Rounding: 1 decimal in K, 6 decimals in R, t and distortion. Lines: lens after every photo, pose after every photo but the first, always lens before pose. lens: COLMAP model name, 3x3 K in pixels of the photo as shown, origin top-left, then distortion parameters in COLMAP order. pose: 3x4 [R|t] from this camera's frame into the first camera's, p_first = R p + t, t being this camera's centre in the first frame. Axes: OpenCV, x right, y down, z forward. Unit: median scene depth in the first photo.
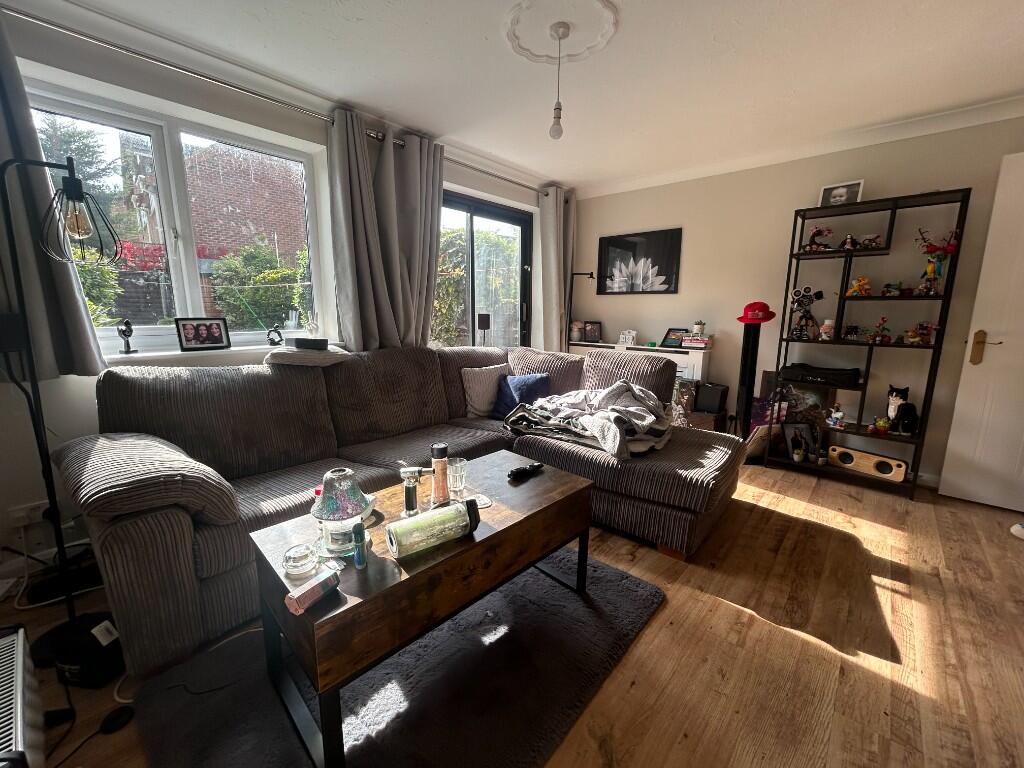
lens RADIAL K [[402.8, 0, 512.0], [0, 402.8, 384.0], [0, 0, 1]] dist [-0.002020, -0.000474]
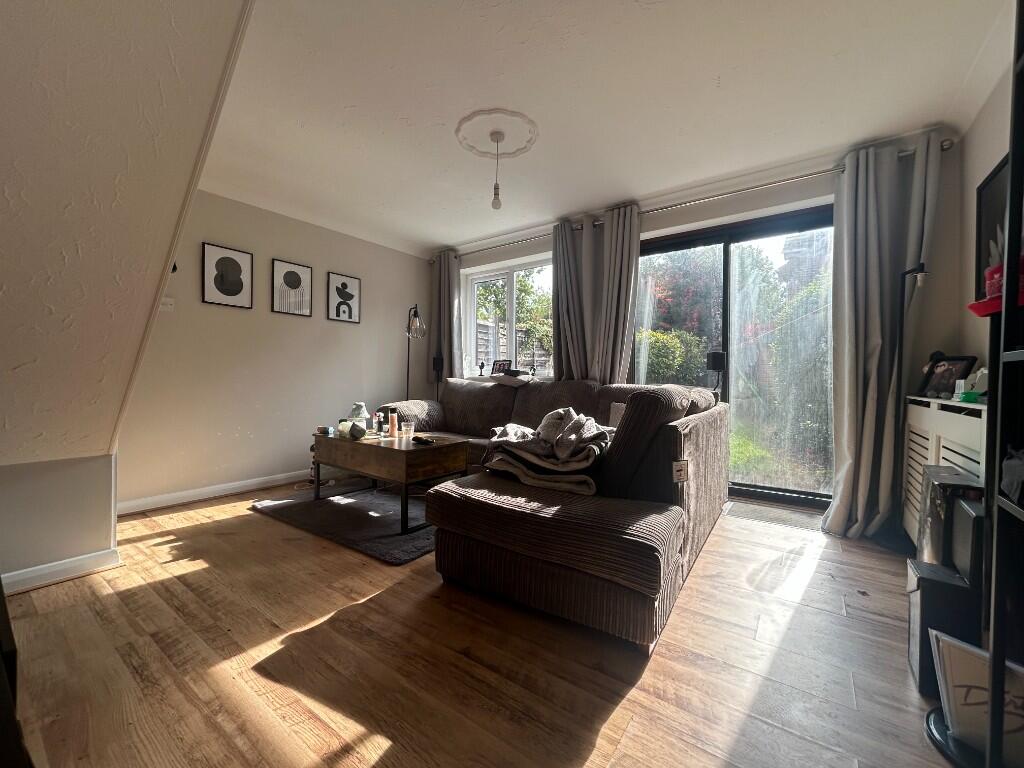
lens RADIAL K [[407.9, 0, 512.0], [0, 407.9, 384.0], [0, 0, 1]] dist [0.000428, 0.000237]
pose [[0.130066, 0.006178, -0.991486, 1.730376], [-0.192888, 0.981033, -0.019191, -0.032092], [0.972562, 0.193742, 0.128791, 1.171295]]
